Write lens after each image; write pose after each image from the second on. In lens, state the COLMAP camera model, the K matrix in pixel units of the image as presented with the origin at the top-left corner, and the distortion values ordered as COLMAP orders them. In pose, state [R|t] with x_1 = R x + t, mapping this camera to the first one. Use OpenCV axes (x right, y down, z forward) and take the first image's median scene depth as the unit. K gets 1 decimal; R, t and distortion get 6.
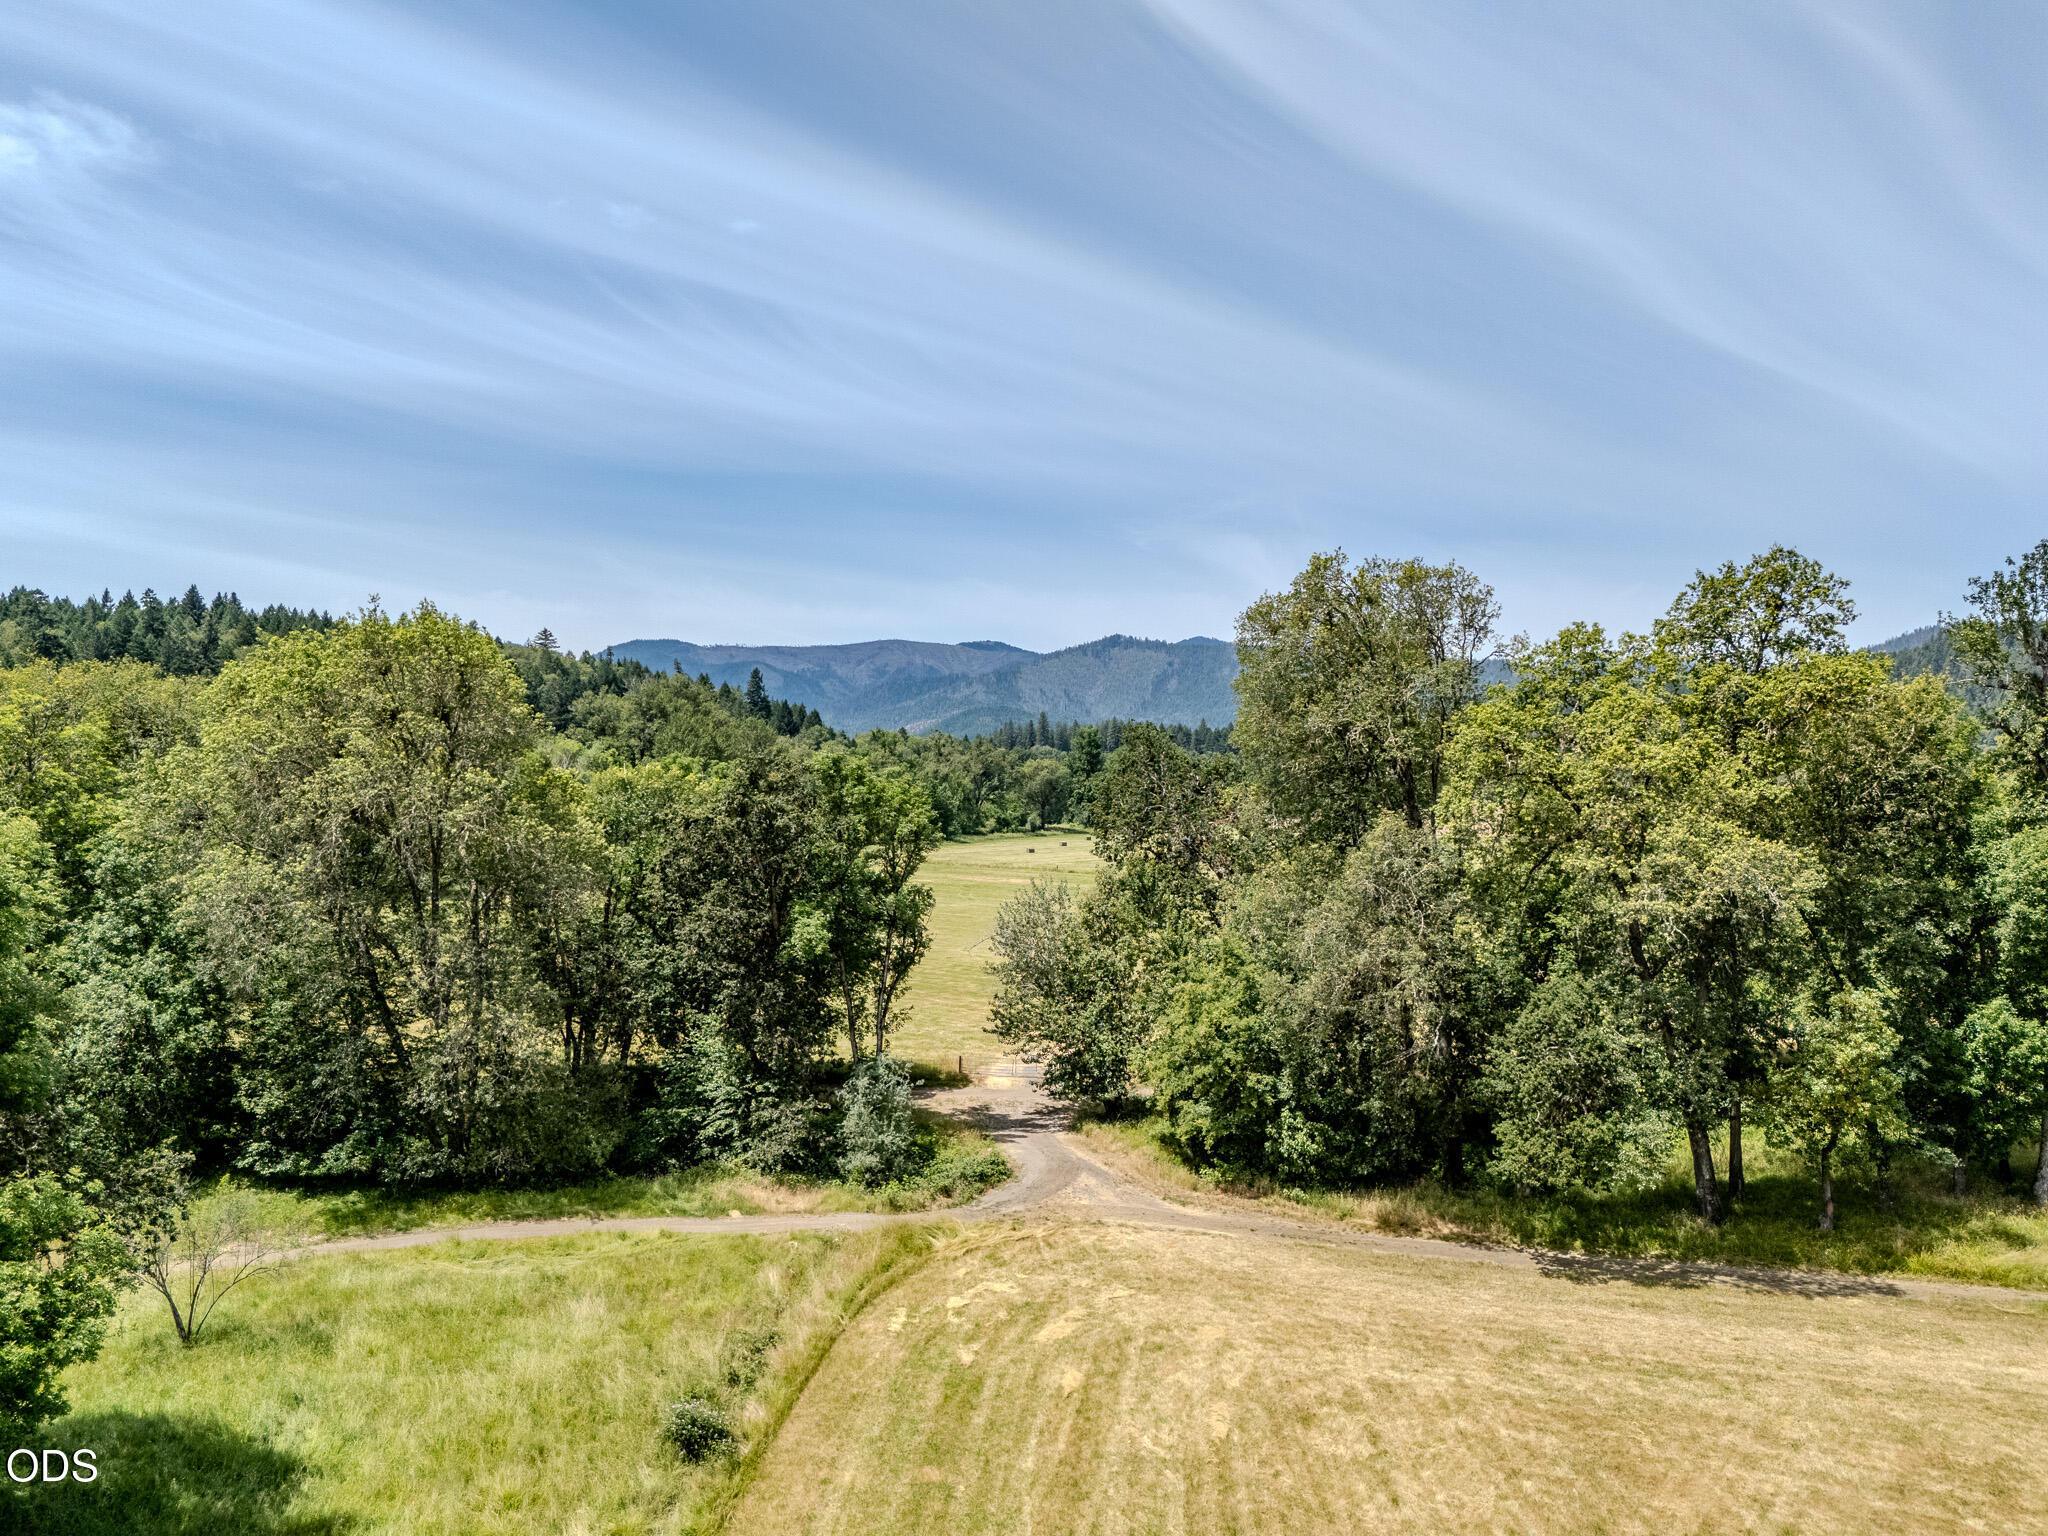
lens RADIAL K [[1496.5, 0, 1019.9], [0, 1496.5, 783.5], [0, 0, 1]] dist [0.063018, -0.076377]
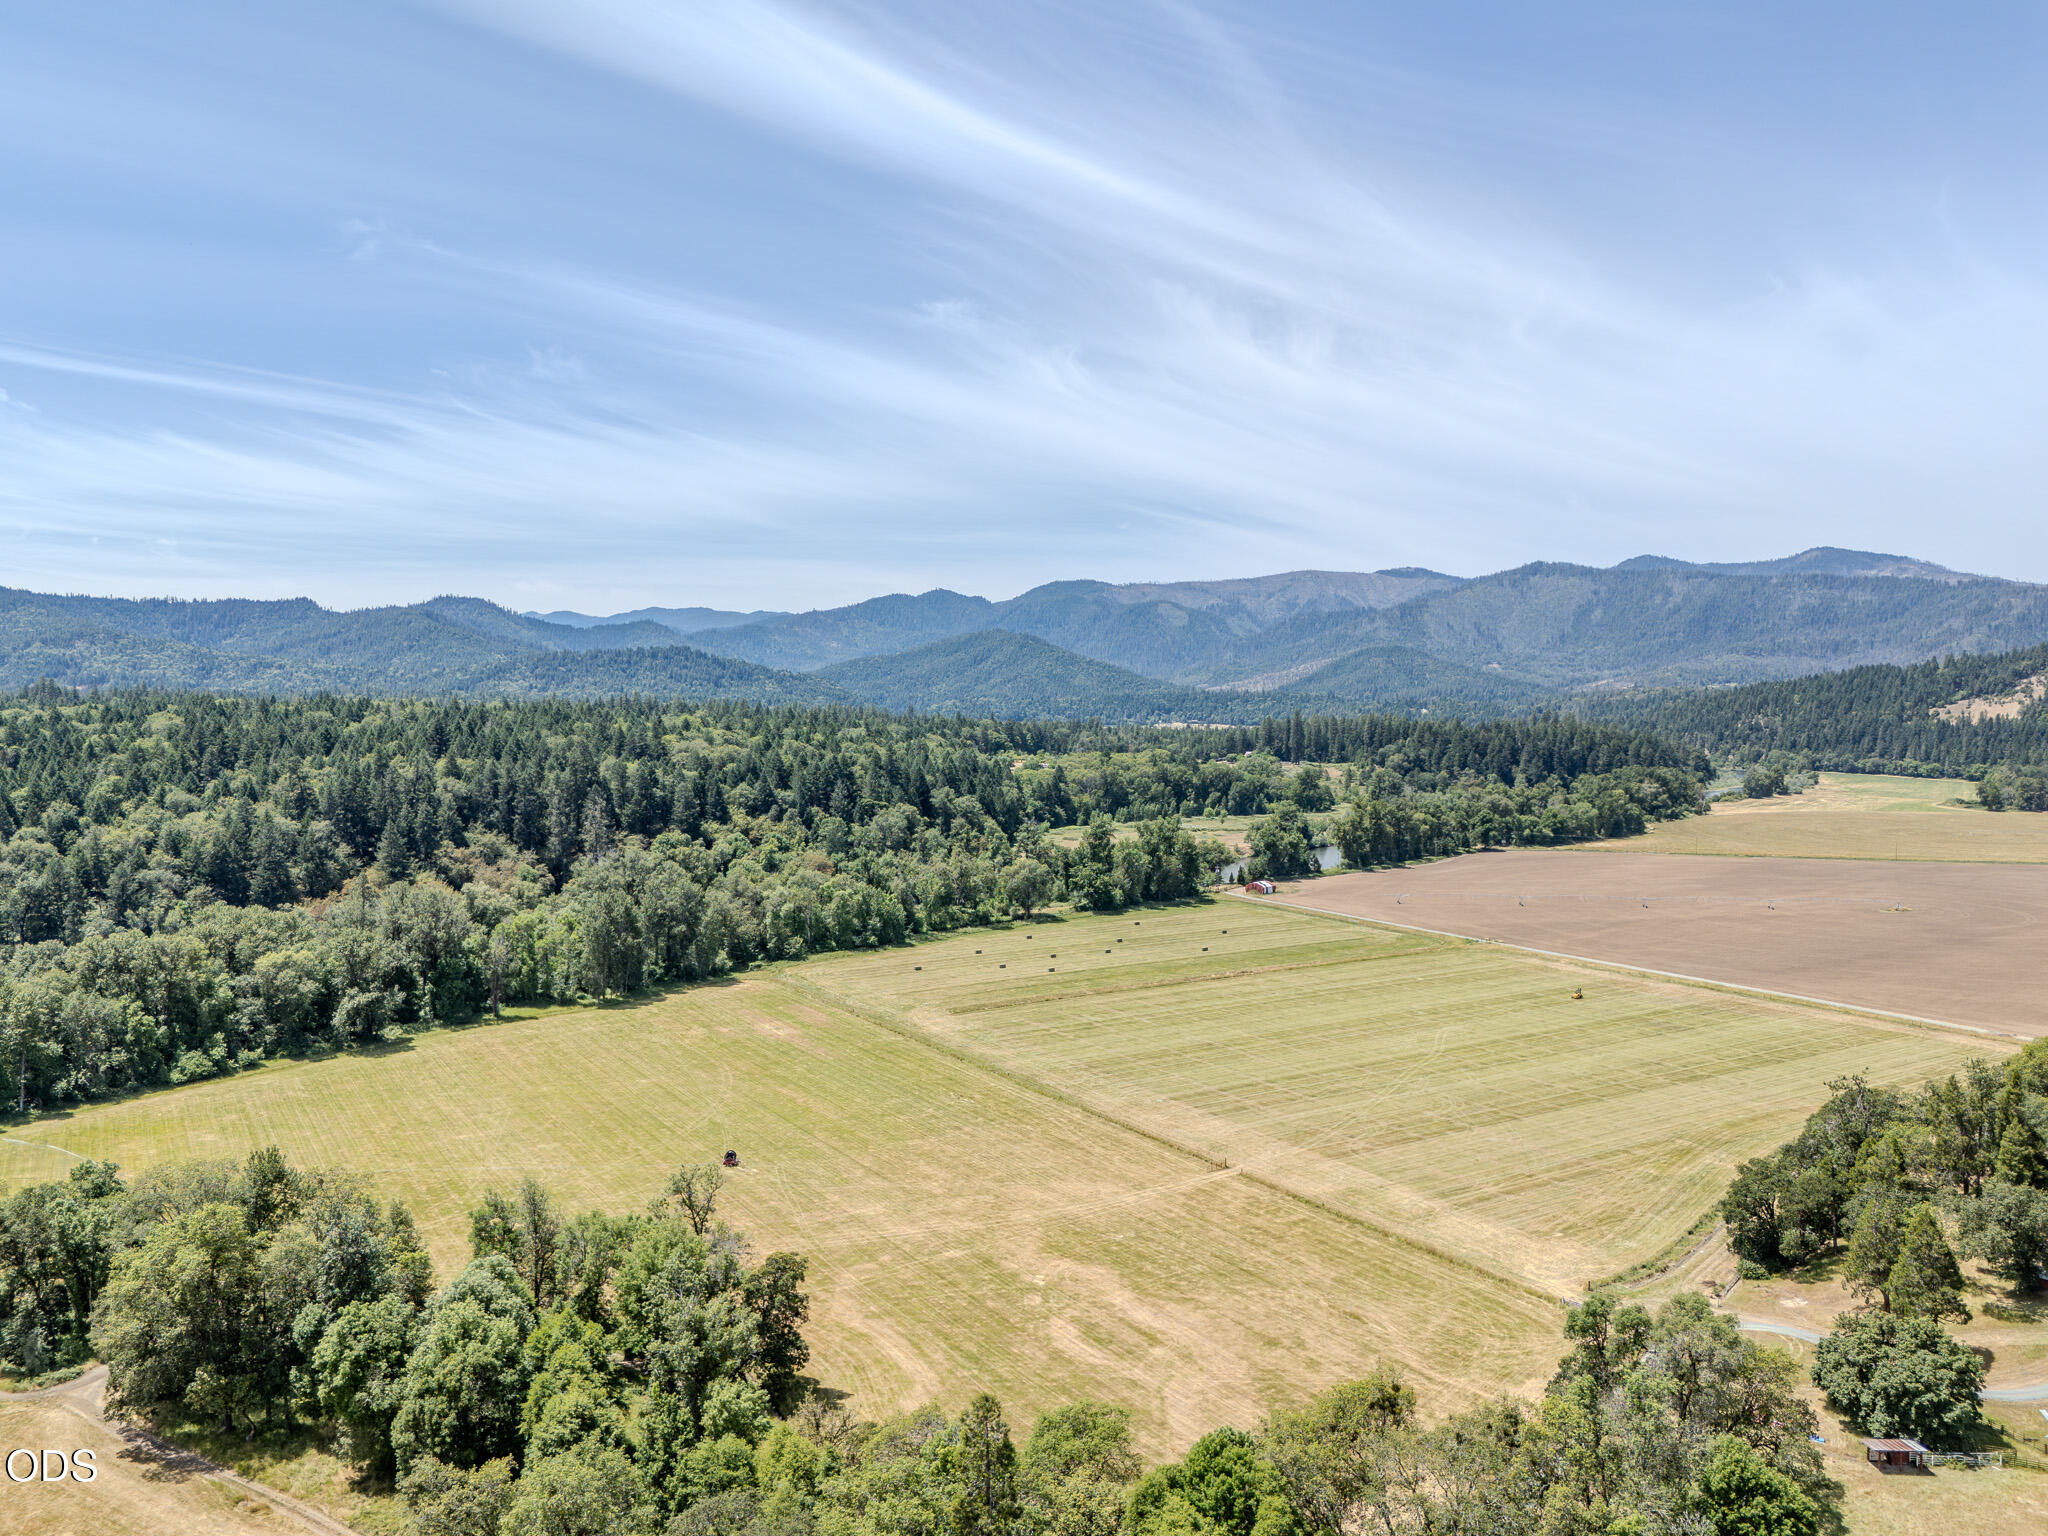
lens RADIAL K [[1500.8, 0, 1024.0], [0, 1500.8, 768.0], [0, 0, 1]] dist [0.096356, -0.115830]
pose [[0.957277, 0.007243, -0.289083, 0.335564], [0.005494, 0.999050, 0.043226, -0.131485], [0.289121, -0.042968, 0.956328, -0.153165]]
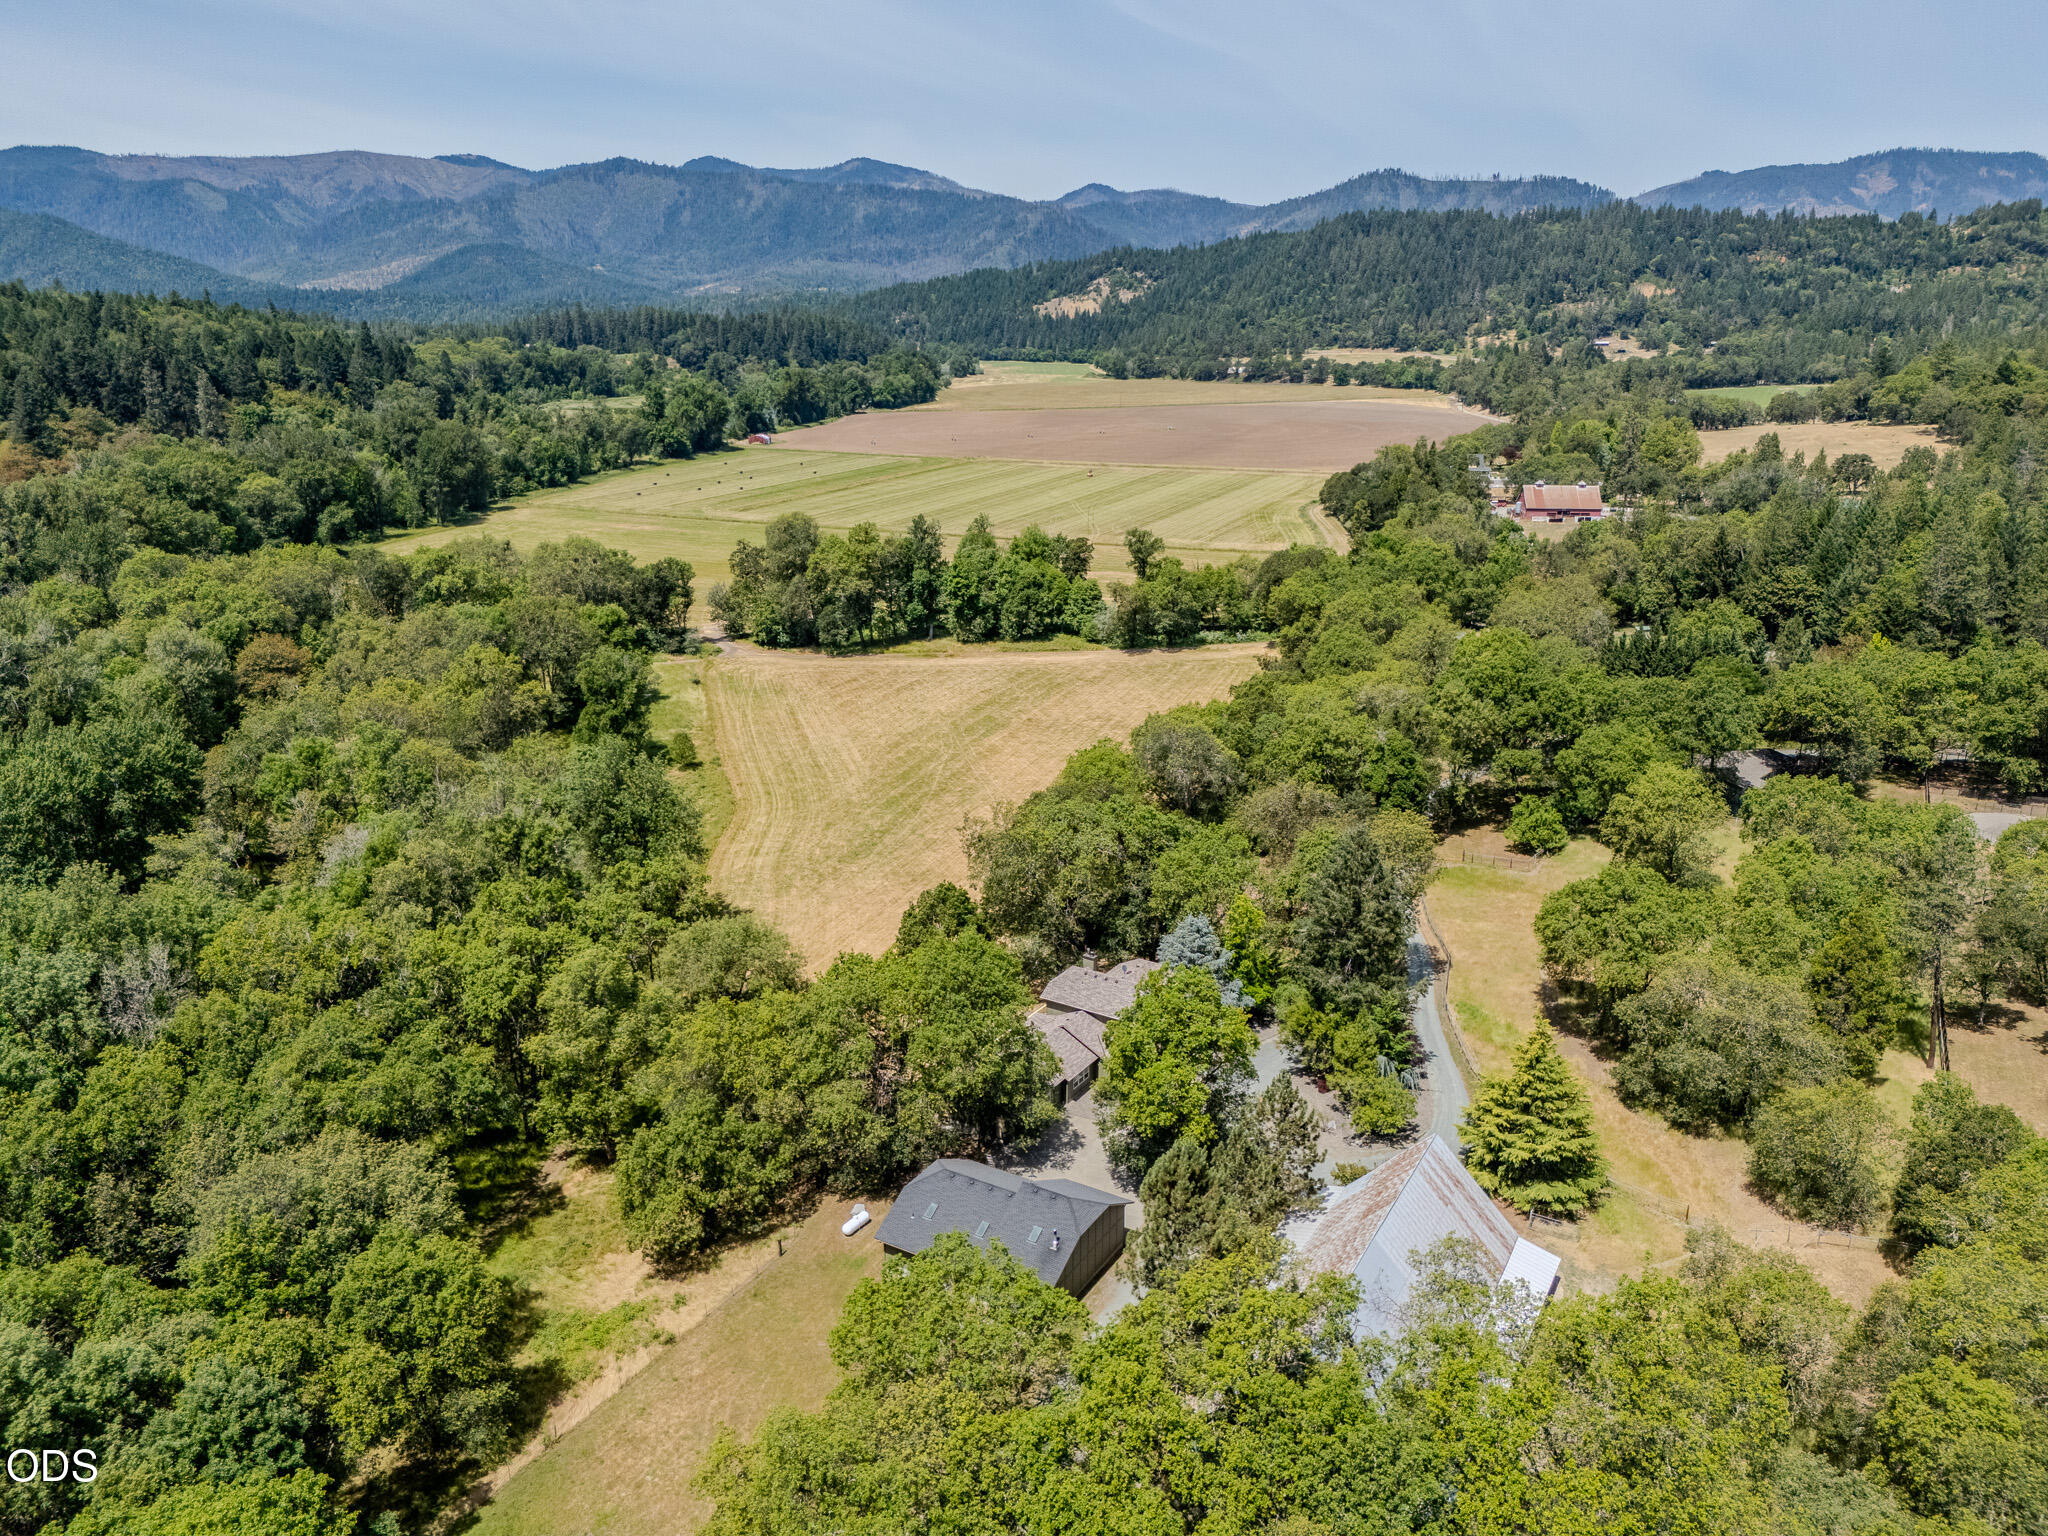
lens RADIAL K [[1522.1, 0, 1021.7], [0, 1522.1, 774.5], [0, 0, 1]] dist [0.065932, -0.068180]
pose [[0.953507, -0.096070, 0.285649, -0.070561], [0.008853, 0.956350, 0.292090, -0.102757], [-0.301242, -0.275981, 0.912737, -0.511046]]
